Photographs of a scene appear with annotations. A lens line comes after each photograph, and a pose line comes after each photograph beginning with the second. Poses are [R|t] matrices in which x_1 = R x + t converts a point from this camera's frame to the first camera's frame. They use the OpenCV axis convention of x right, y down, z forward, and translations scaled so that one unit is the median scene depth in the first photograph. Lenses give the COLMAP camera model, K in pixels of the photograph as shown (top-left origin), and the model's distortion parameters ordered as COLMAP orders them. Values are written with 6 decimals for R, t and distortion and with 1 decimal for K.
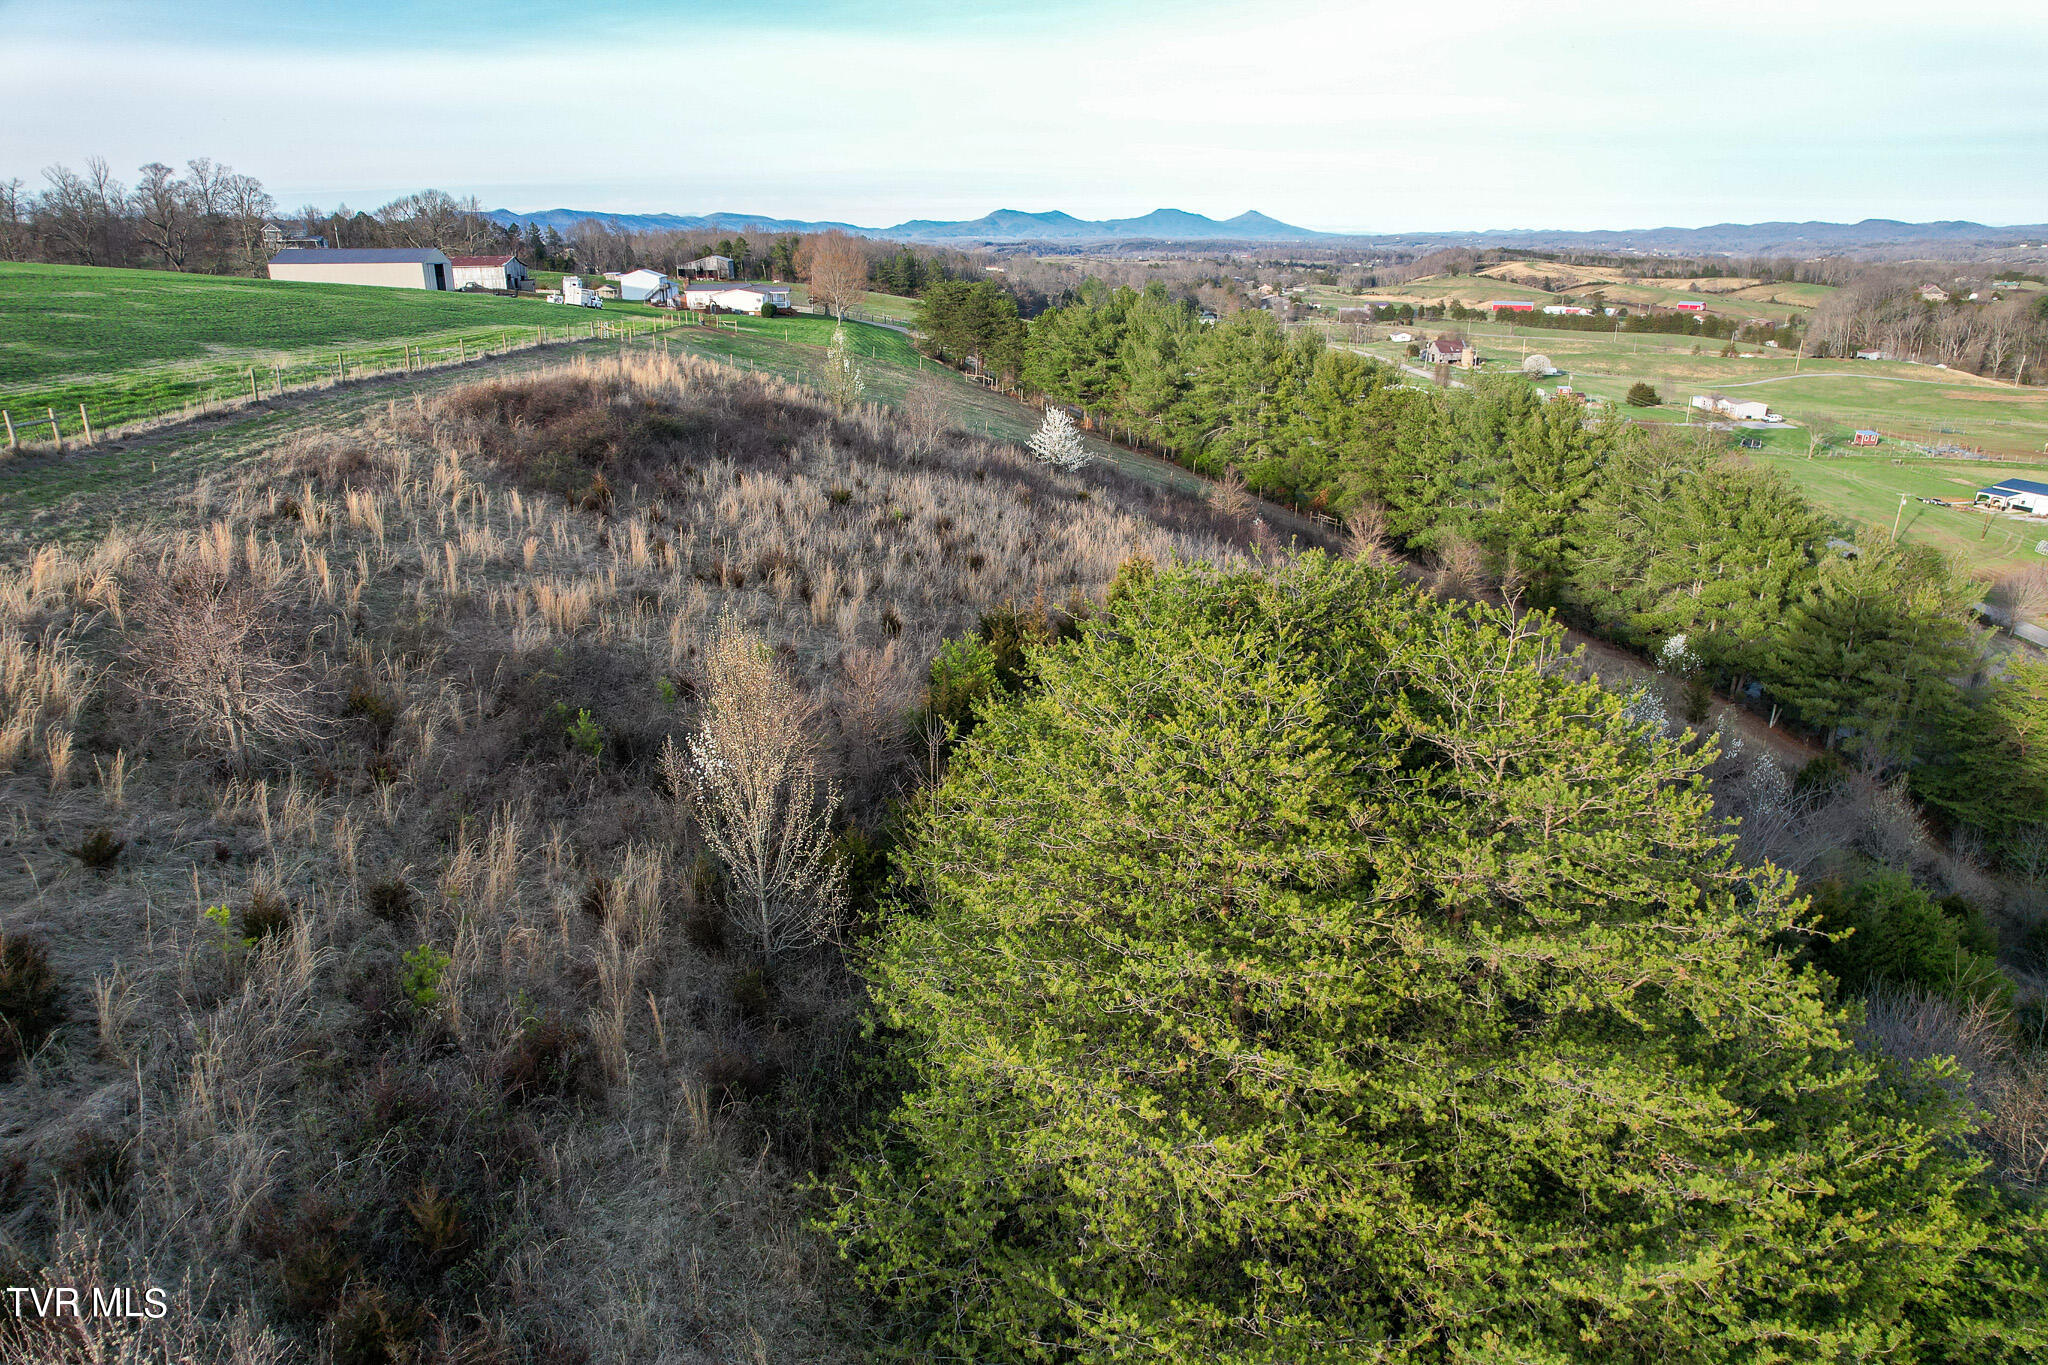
lens RADIAL K [[1314.3, 0, 1032.2], [0, 1314.3, 695.8], [0, 0, 1]] dist [-0.080343, 0.077895]
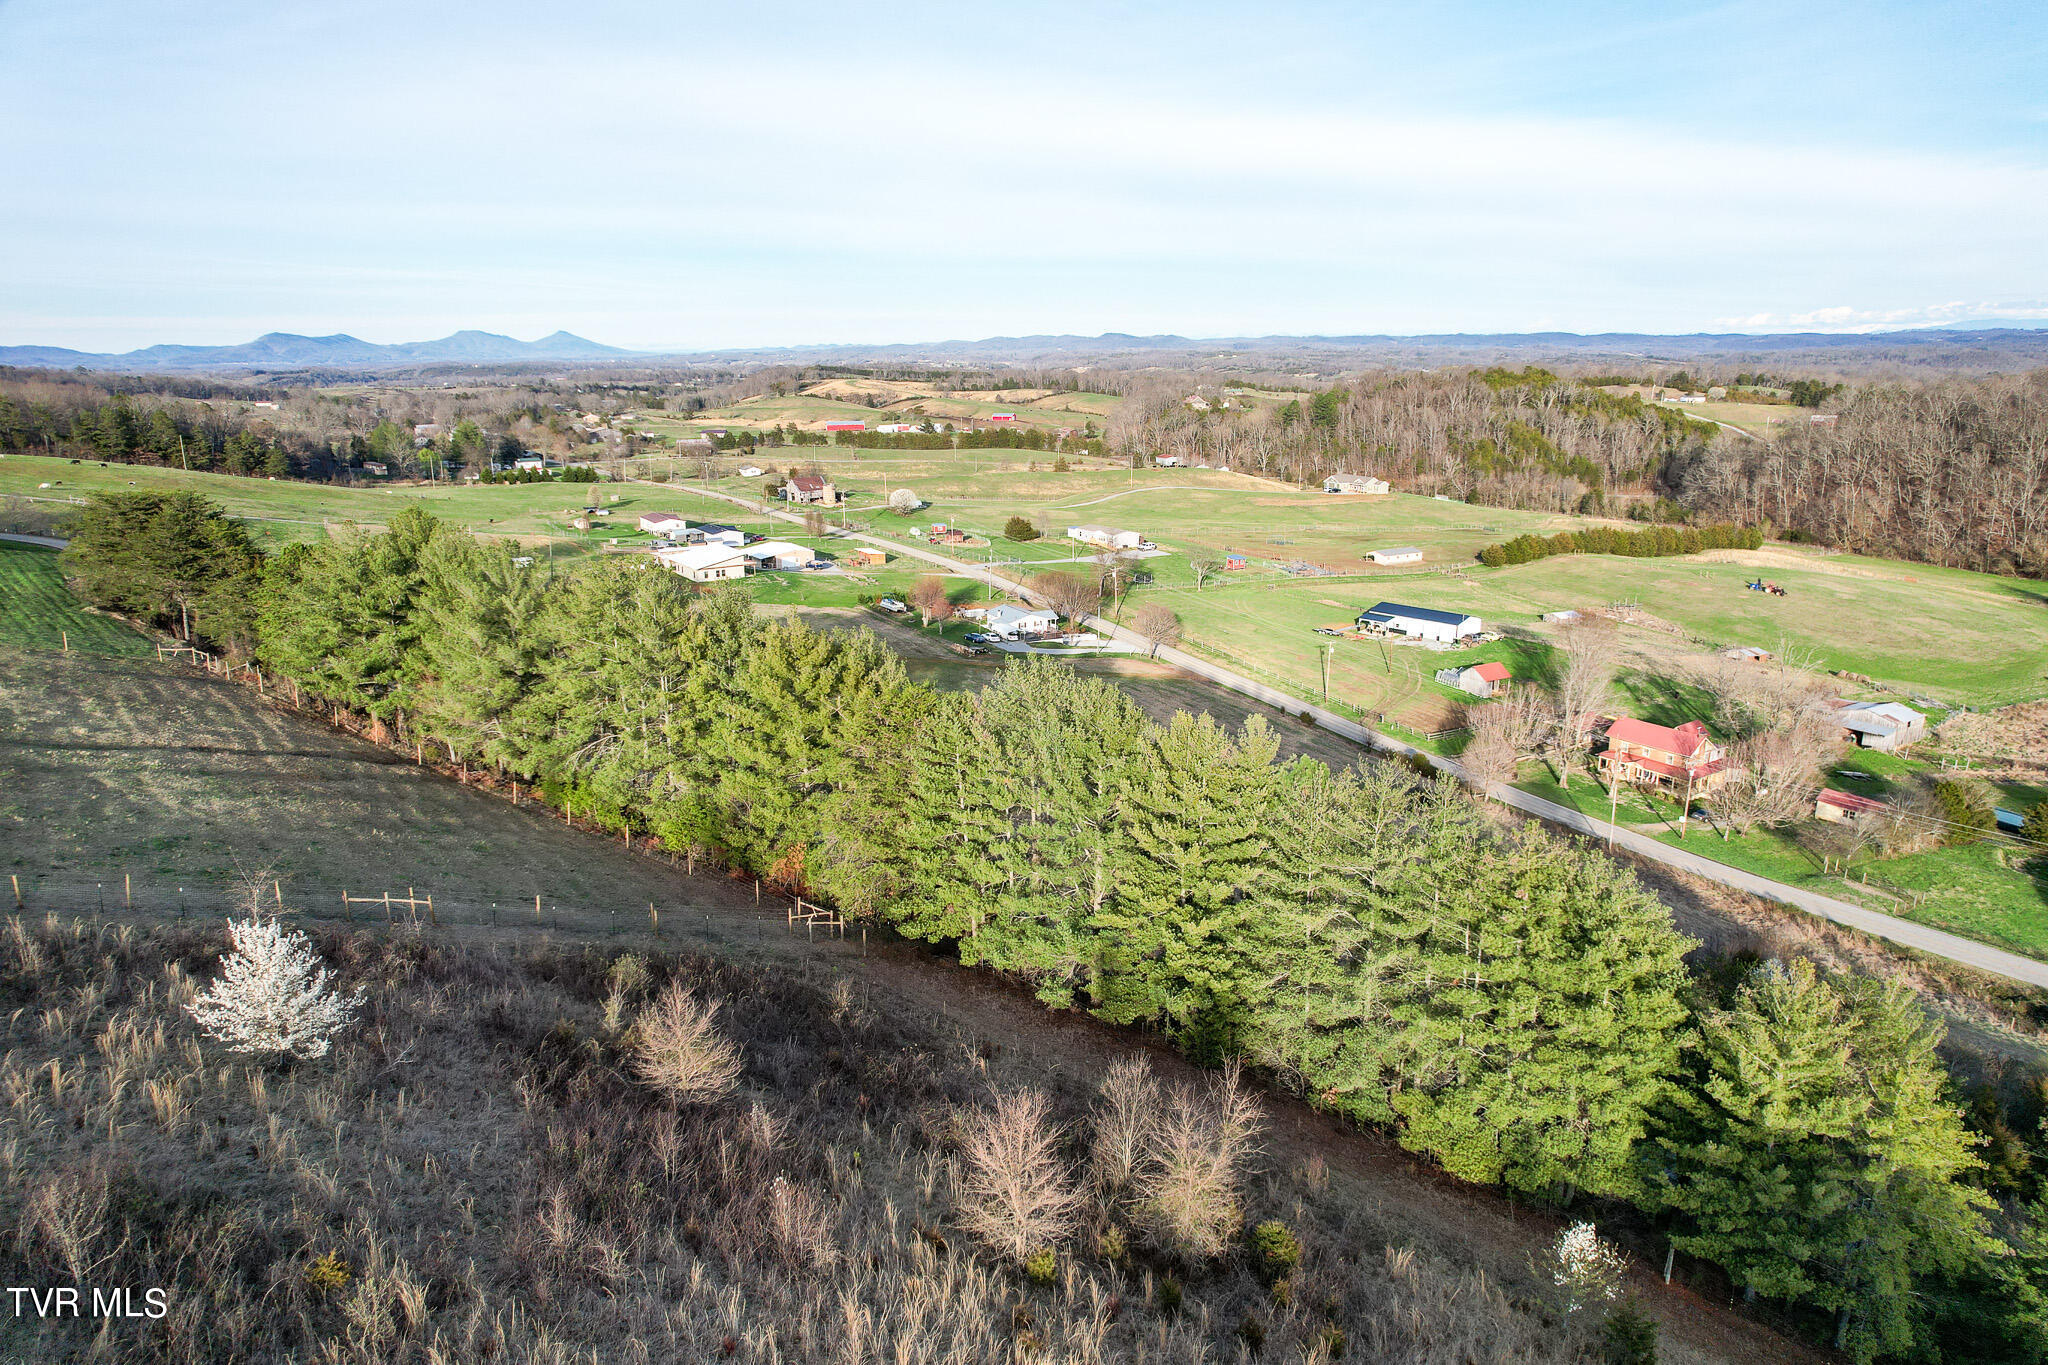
lens RADIAL K [[1314.3, 0, 1032.2], [0, 1314.3, 695.8], [0, 0, 1]] dist [-0.080343, 0.077895]
pose [[0.880738, -0.126511, 0.456393, 0.007677], [0.164087, 0.985487, -0.043478, -0.029499], [-0.444270, 0.113181, 0.888715, 0.062108]]
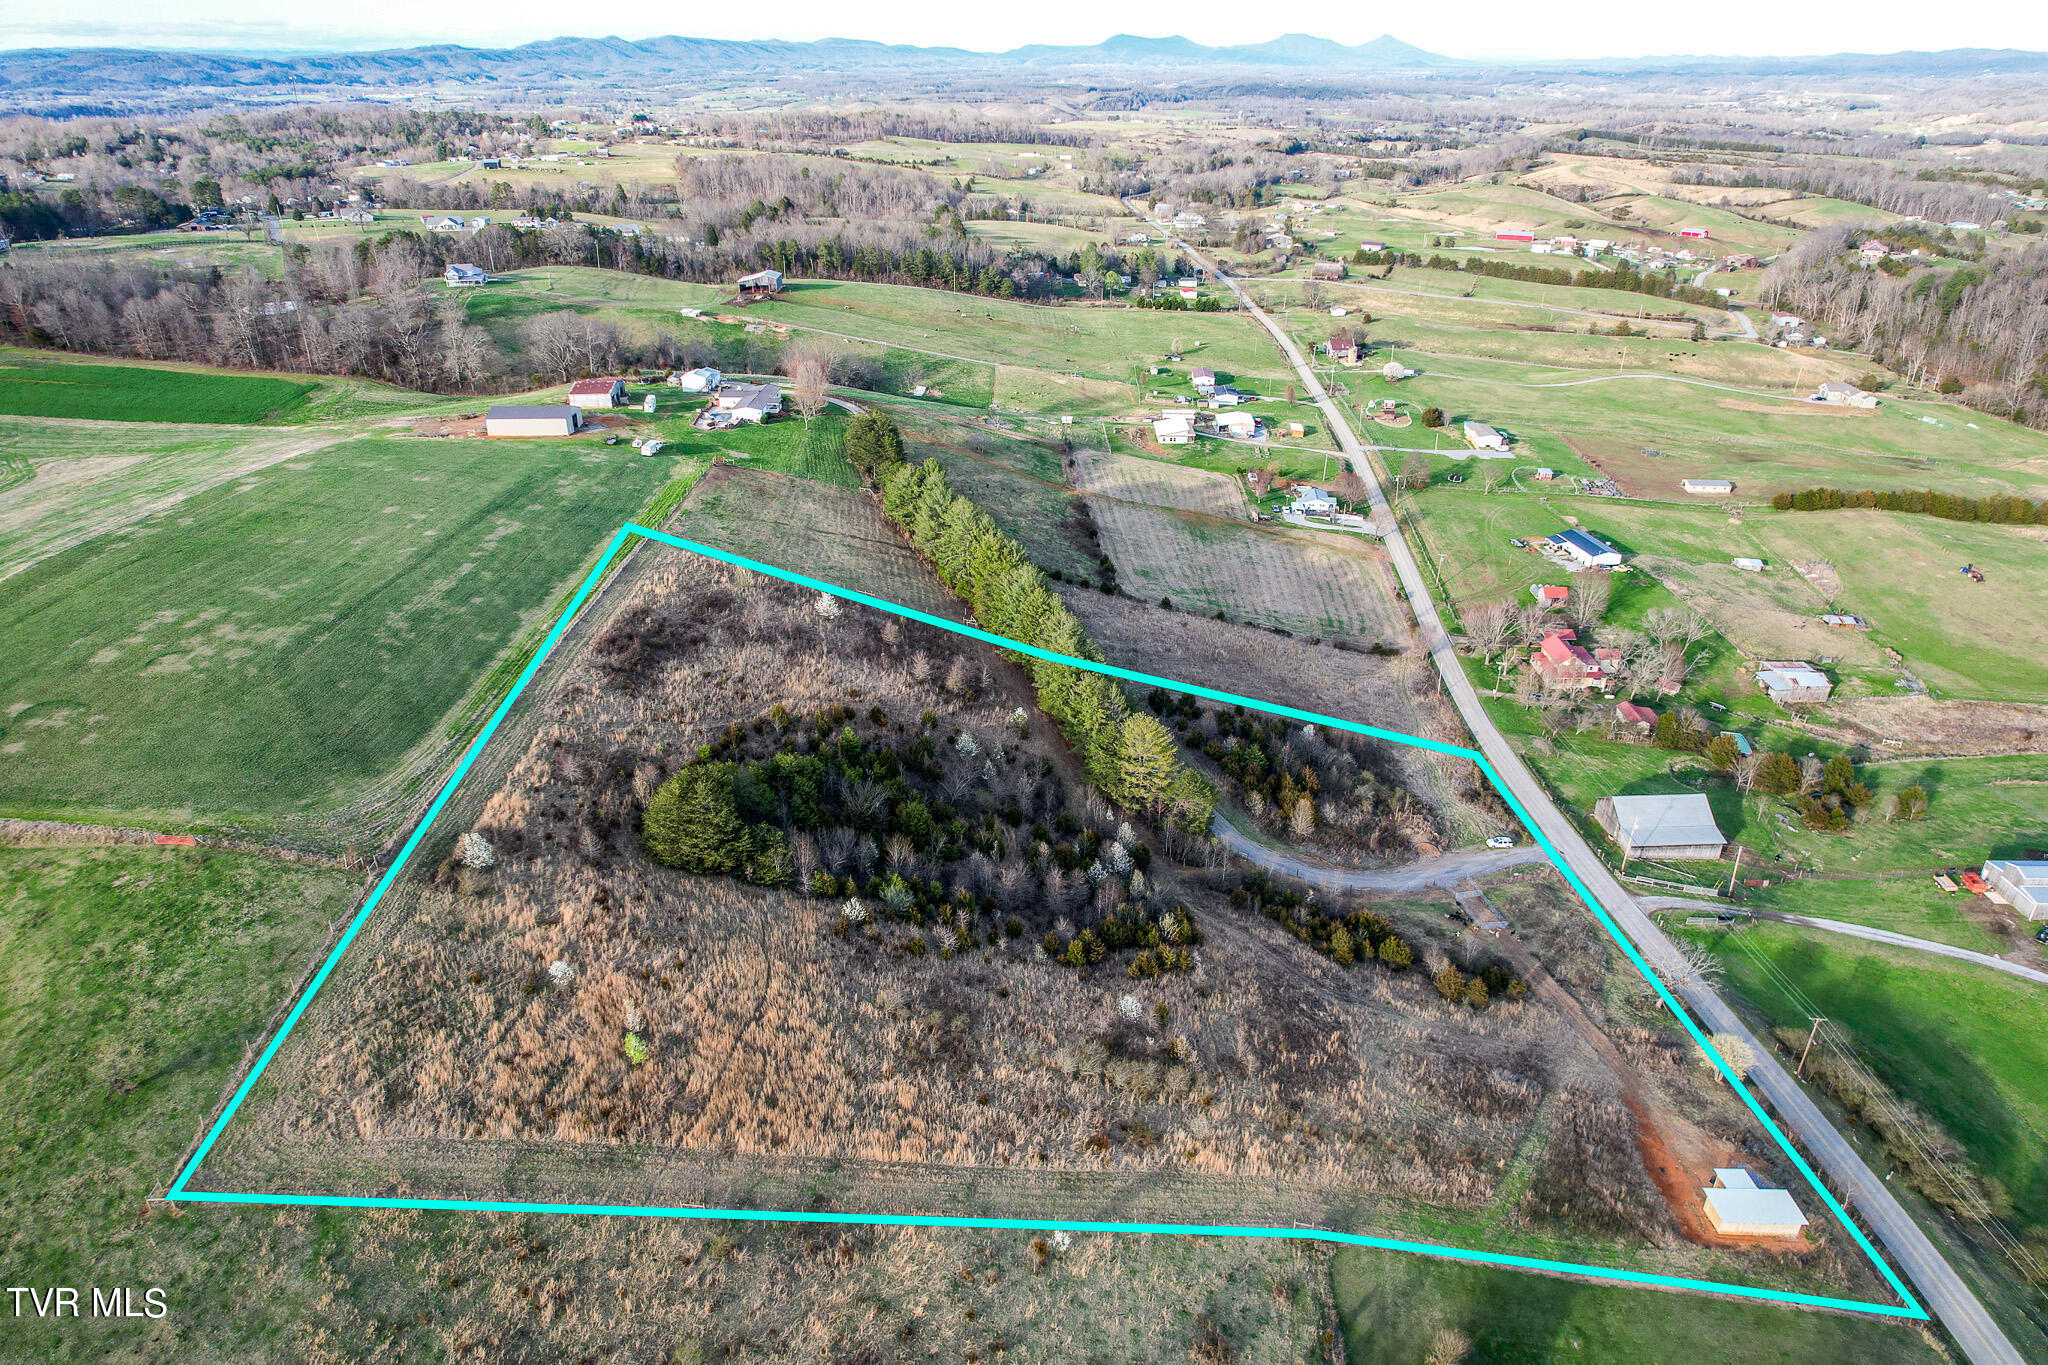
lens RADIAL K [[1314.3, 0, 1032.2], [0, 1314.3, 695.8], [0, 0, 1]] dist [-0.080343, 0.077895]
pose [[0.996177, 0.042672, -0.076231, 0.077563], [-0.033042, 0.991808, 0.123393, -0.044001], [0.080872, -0.120403, 0.989426, -0.186000]]
